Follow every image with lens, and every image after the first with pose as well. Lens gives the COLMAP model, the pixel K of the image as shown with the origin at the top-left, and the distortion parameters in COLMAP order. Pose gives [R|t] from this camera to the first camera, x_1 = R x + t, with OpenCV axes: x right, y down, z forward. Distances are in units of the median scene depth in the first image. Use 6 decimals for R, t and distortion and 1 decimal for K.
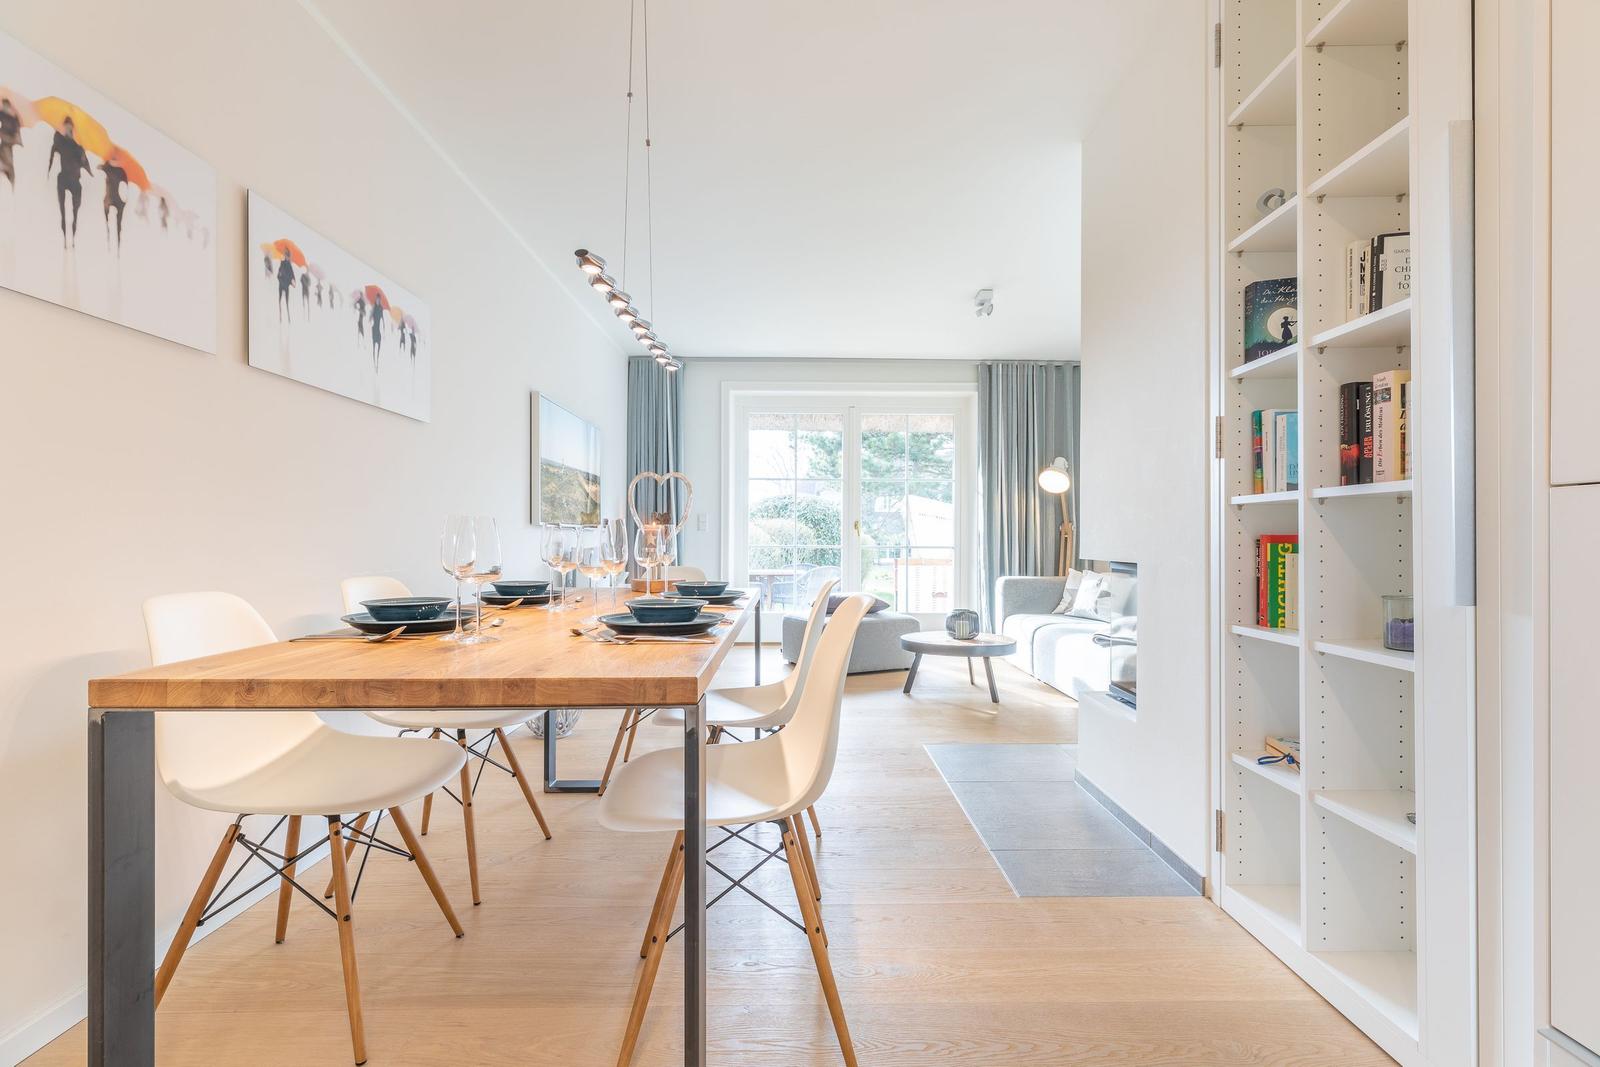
lens RADIAL K [[712.2, 0, 800.0], [0, 712.2, 533.5], [0, 0, 1]] dist [0.001001, 0.000210]
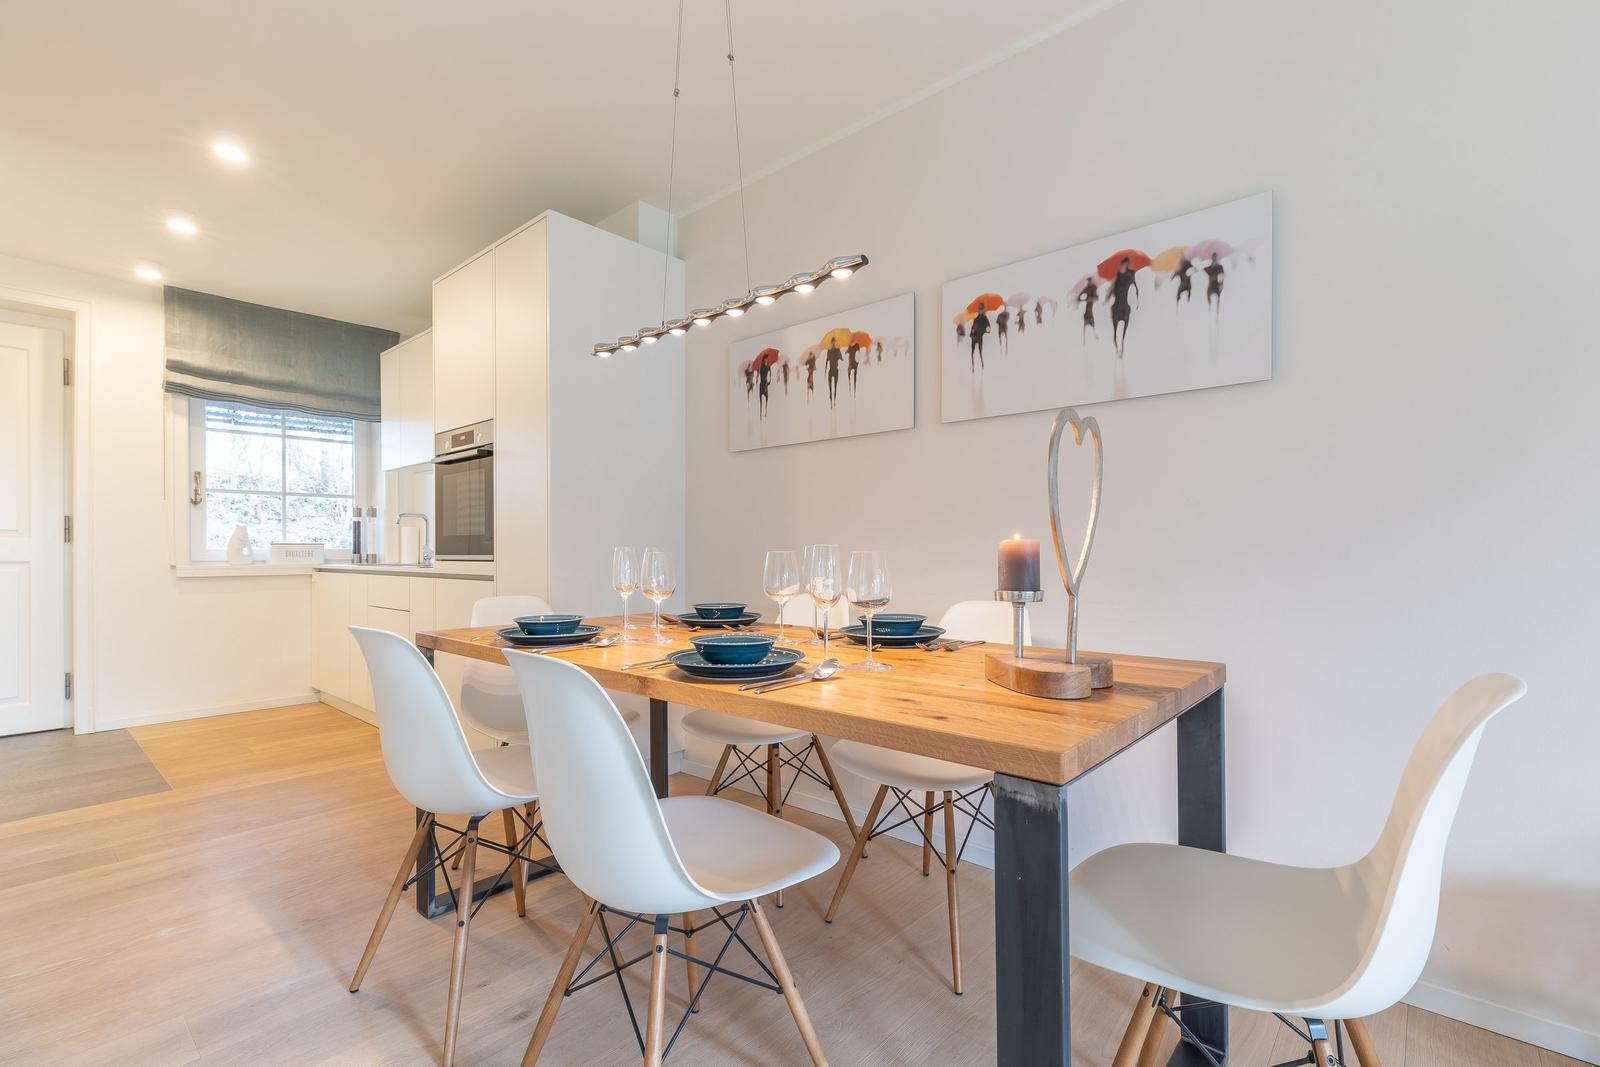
lens RADIAL K [[712.2, 0, 800.0], [0, 712.2, 533.5], [0, 0, 1]] dist [0.001001, 0.000210]
pose [[-0.679502, -0.007577, -0.733635, 0.291495], [0.010966, 0.999730, -0.020483, -0.018076], [0.733592, -0.021963, -0.679235, 1.535389]]
